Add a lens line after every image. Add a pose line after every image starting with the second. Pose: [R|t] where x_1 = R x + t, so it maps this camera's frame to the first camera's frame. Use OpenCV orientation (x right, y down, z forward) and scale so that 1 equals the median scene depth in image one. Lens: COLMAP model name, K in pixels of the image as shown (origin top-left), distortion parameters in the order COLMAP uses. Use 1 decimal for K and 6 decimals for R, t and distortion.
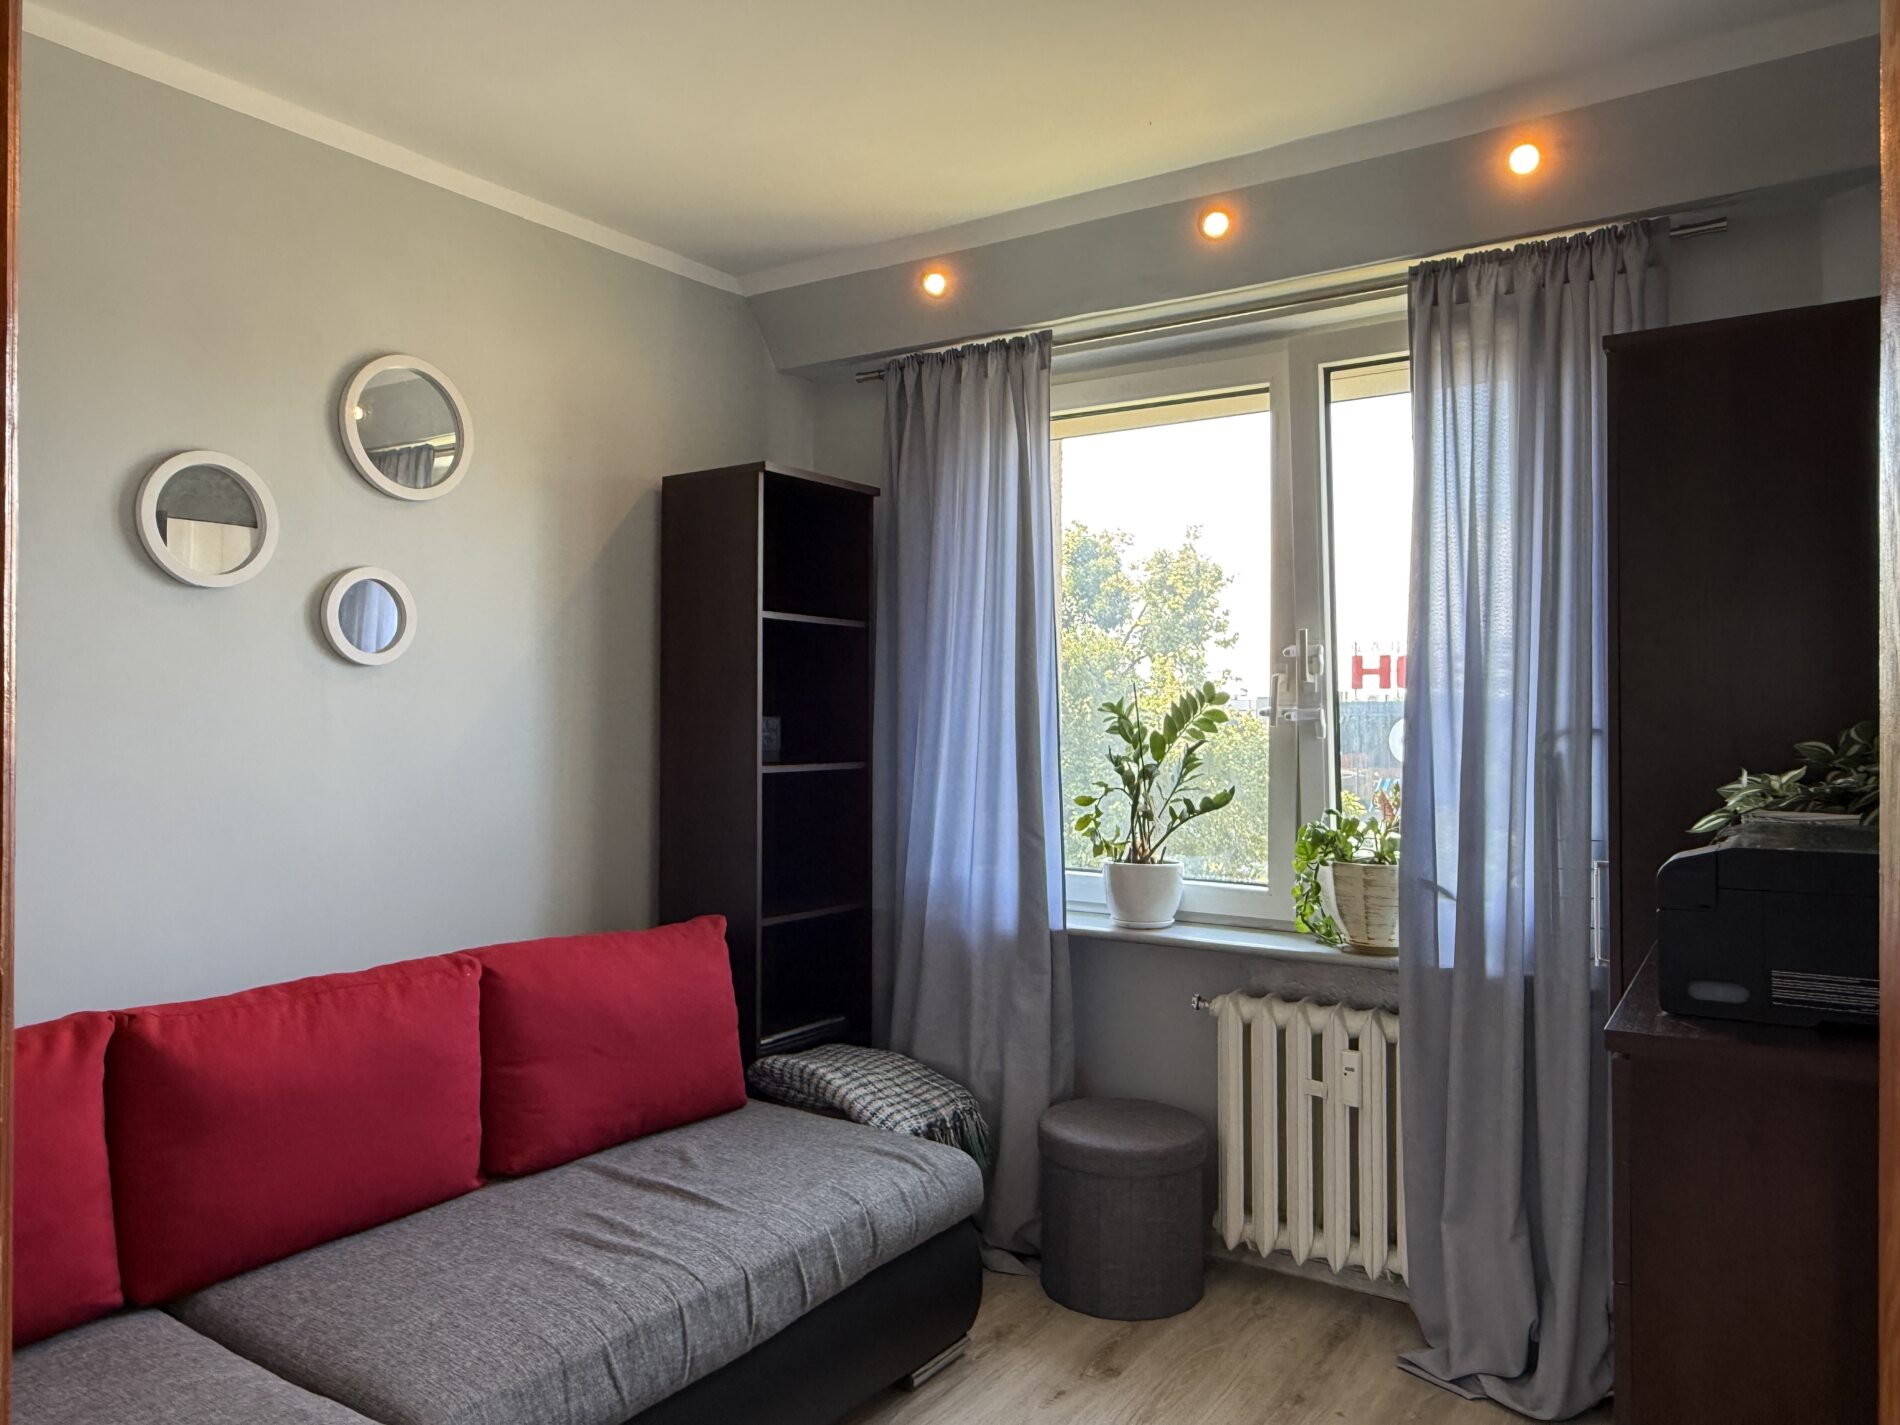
lens RADIAL K [[1325.2, 0, 911.4], [0, 1325.2, 714.9], [0, 0, 1]] dist [0.008999, -0.003076]
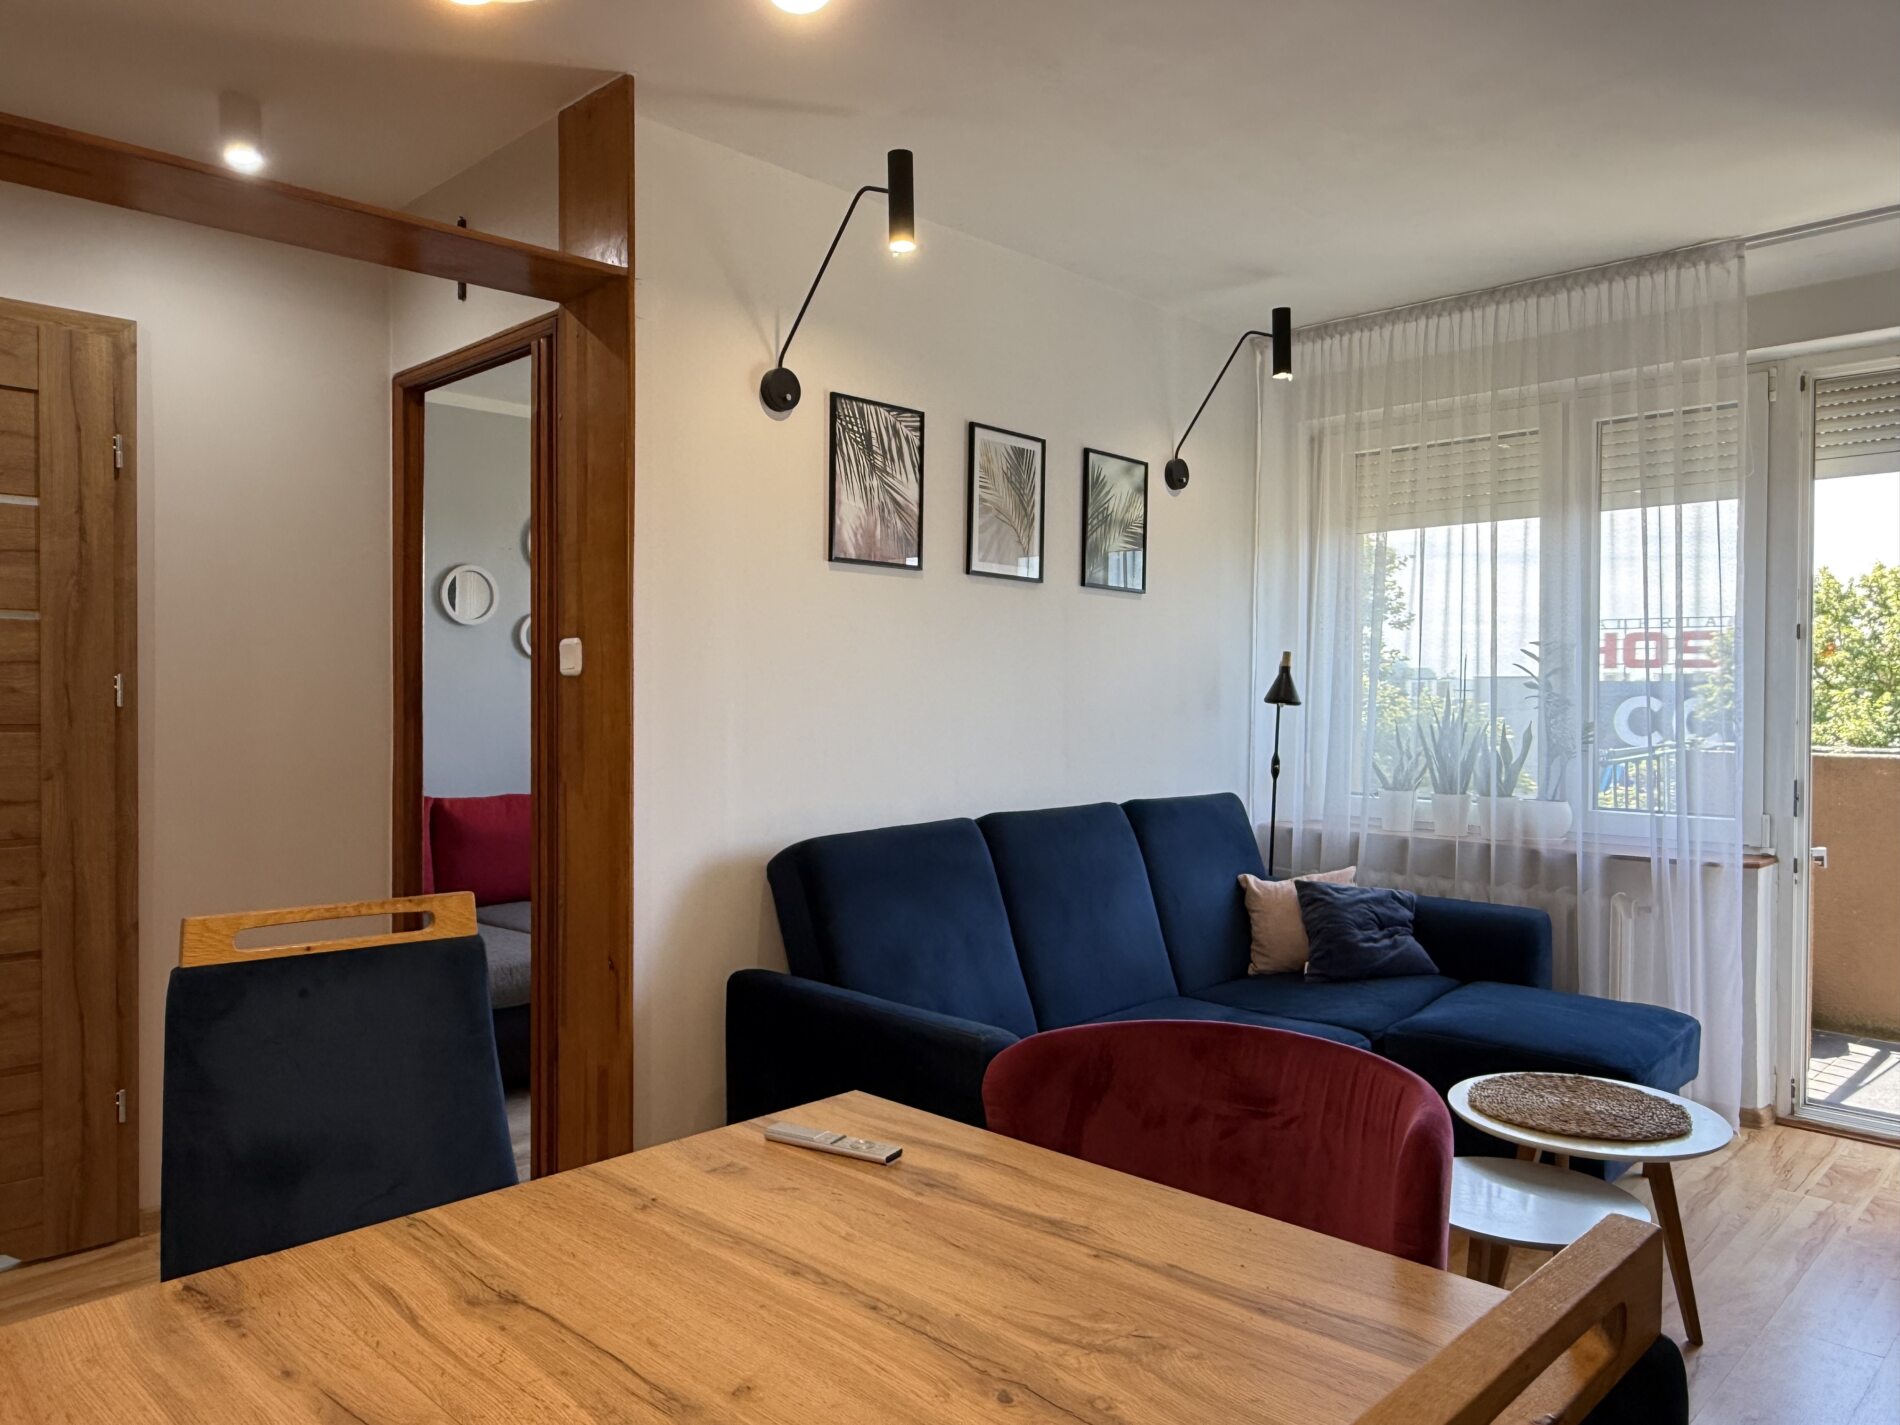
lens RADIAL K [[1325.2, 0, 947.0], [0, 1325.2, 706.9], [0, 0, 1]] dist [0.008999, -0.003076]
pose [[0.986390, 0.006806, -0.164282, 0.570239], [-0.005093, 0.999928, 0.010849, 0.016706], [0.164344, -0.009865, 0.986354, -0.970142]]
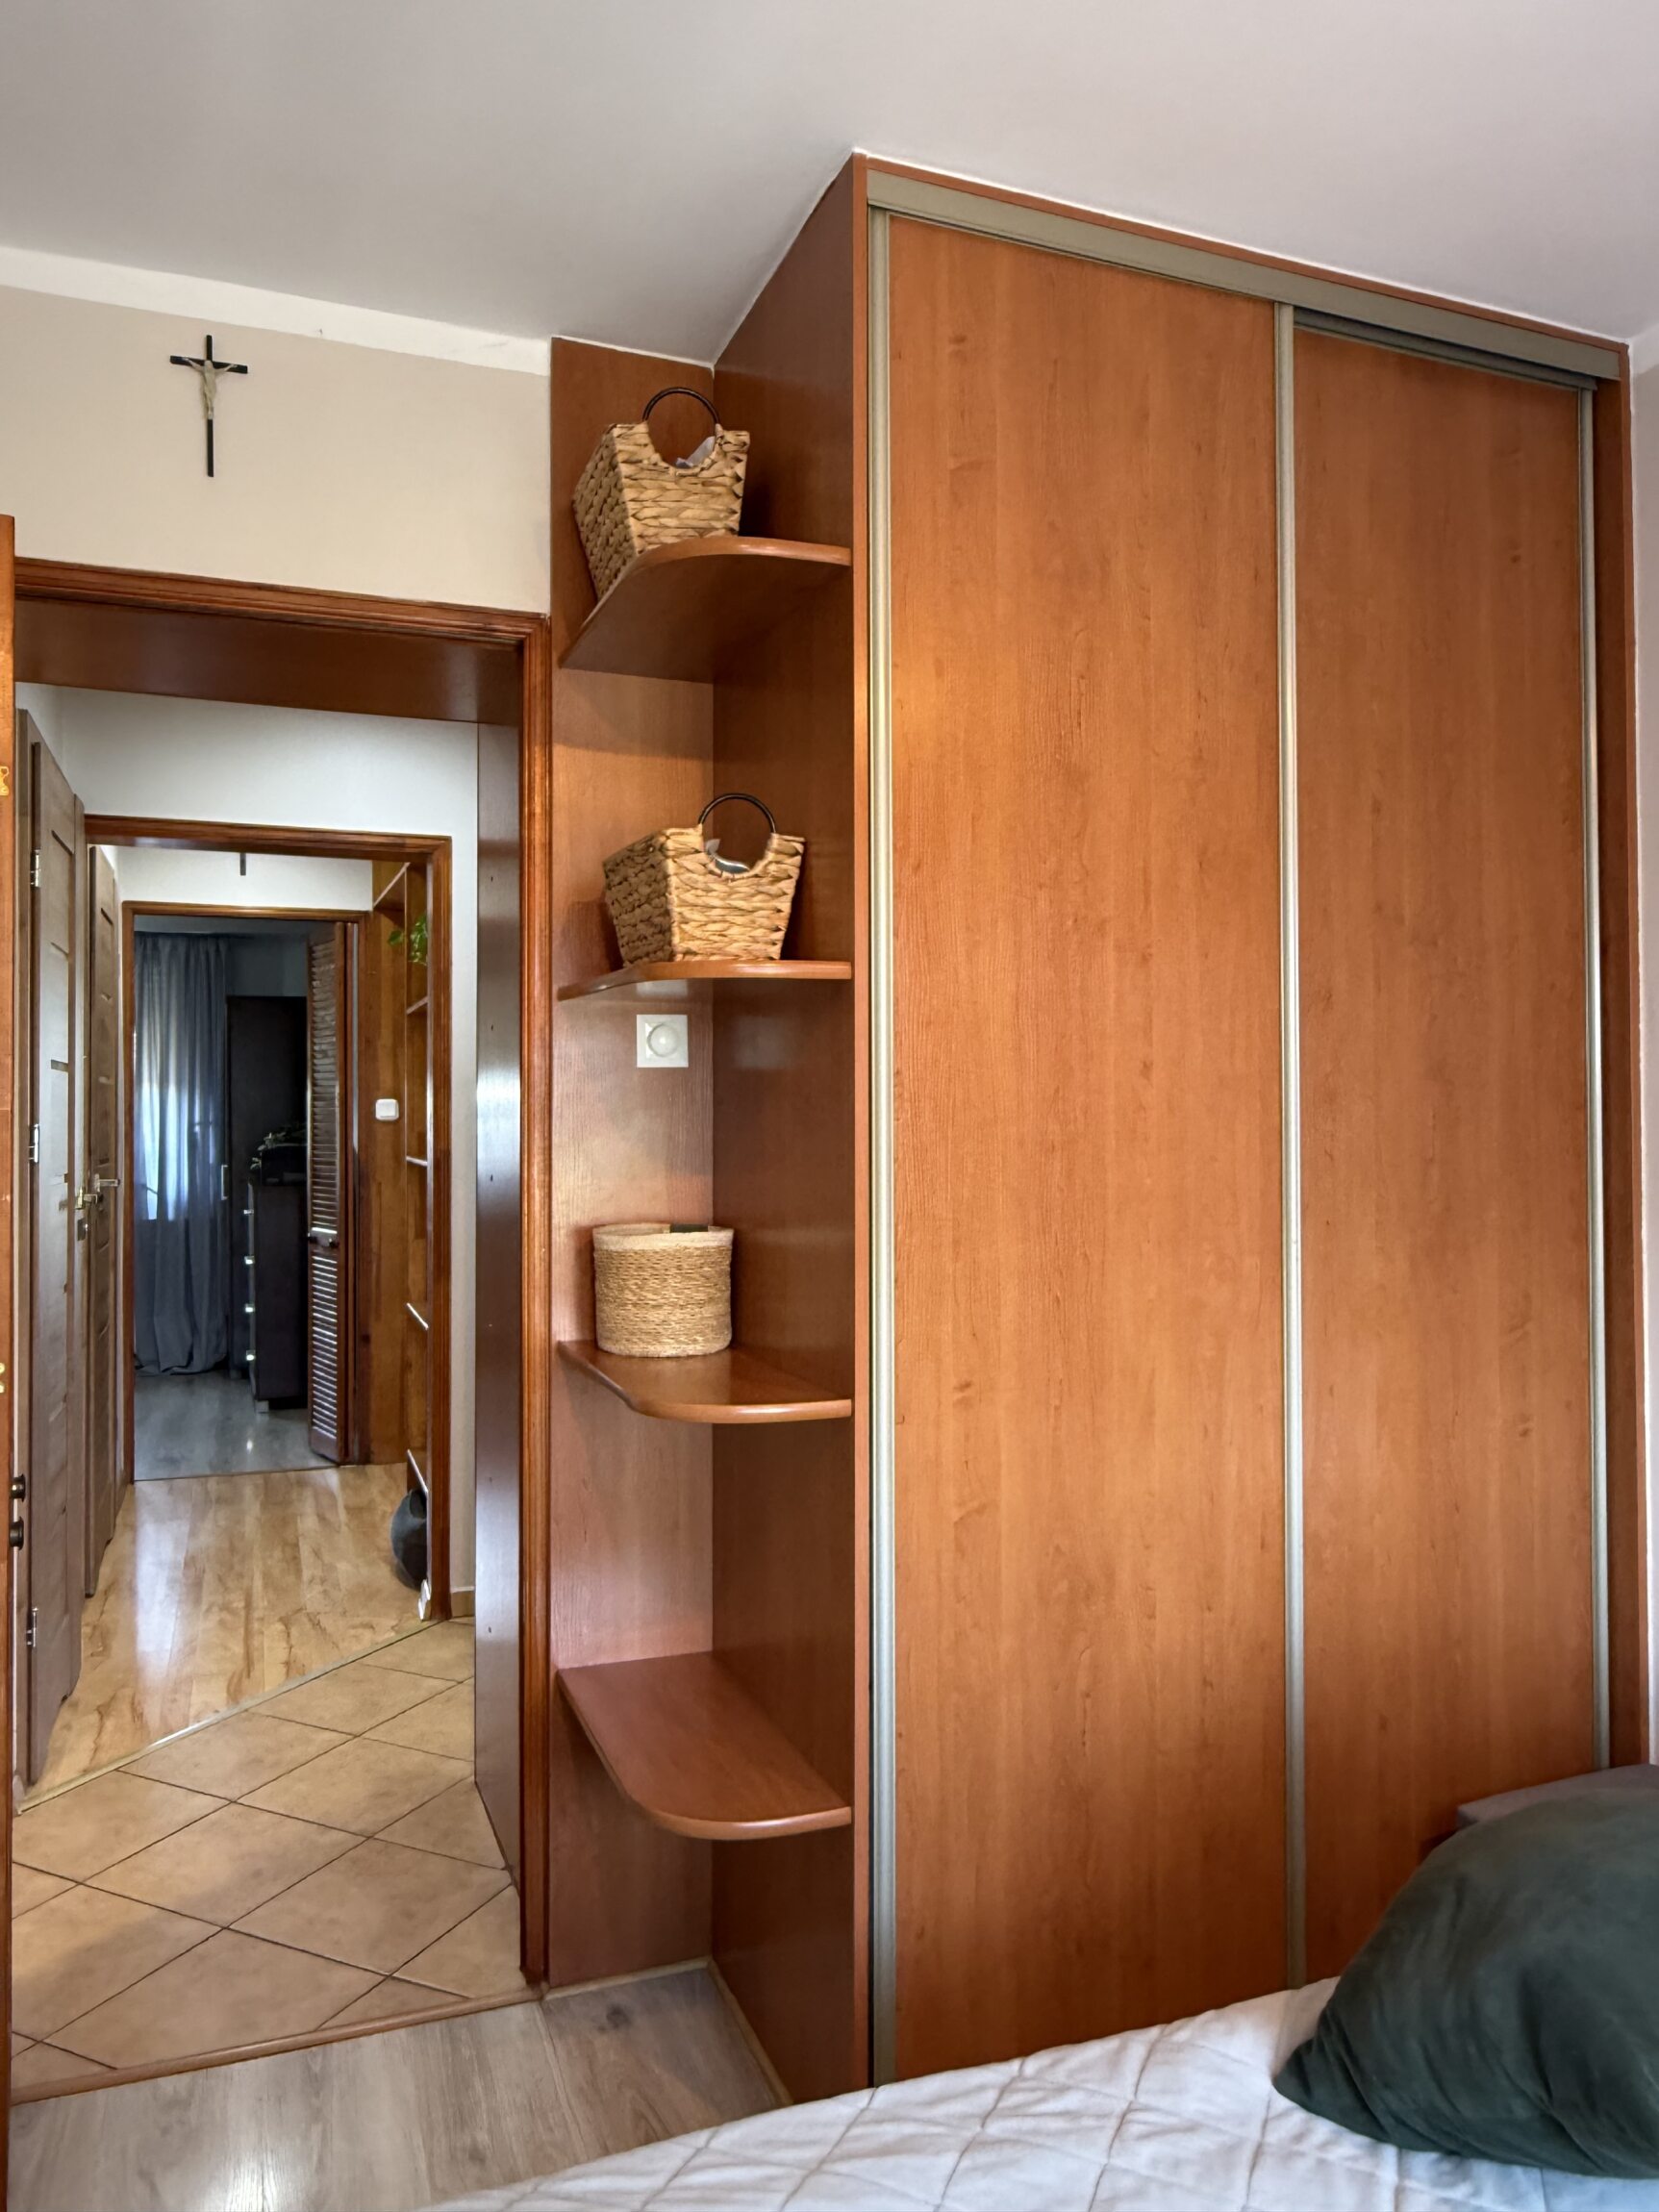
lens RADIAL K [[1542.8, 0, 822.1], [0, 1542.8, 1099.7], [0, 0, 1]] dist [0.008999, -0.003076]
pose [[0.568349, 0.005503, 0.822769, -1.285482], [0.003943, 0.999948, -0.009411, -0.001292], [-0.822778, 0.008593, 0.568297, -1.702851]]
